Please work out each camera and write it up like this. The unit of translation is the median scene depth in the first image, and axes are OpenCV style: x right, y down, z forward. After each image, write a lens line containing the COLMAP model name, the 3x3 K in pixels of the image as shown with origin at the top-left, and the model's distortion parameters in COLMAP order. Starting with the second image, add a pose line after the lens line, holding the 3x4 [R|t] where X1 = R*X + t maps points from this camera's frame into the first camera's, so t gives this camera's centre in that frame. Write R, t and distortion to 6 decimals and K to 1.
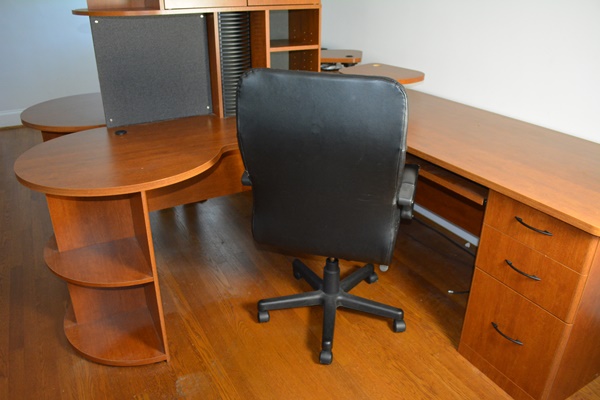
lens RADIAL K [[470.1, 0, 298.2], [0, 470.1, 198.9], [0, 0, 1]] dist [-0.086300, 0.012687]
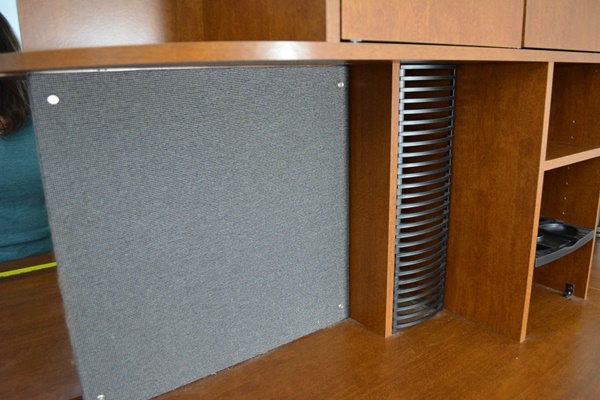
lens RADIAL K [[470.1, 0, 302.4], [0, 470.1, 198.3], [0, 0, 1]] dist [-0.086300, 0.012687]
pose [[0.991440, -0.058884, 0.116529, -0.331846], [0.079458, 0.980330, -0.180663, -0.268969], [-0.103599, 0.188376, 0.976618, 0.734119]]
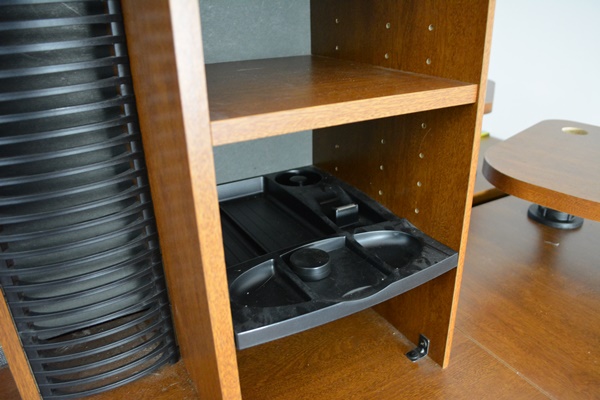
lens RADIAL K [[470.1, 0, 308.0], [0, 470.1, 199.9], [0, 0, 1]] dist [-0.086300, 0.012687]
pose [[0.999654, -0.023822, 0.011170, -0.035417], [0.024101, 0.999384, -0.025491, -0.325718], [-0.010556, 0.025752, 0.999613, 0.943269]]
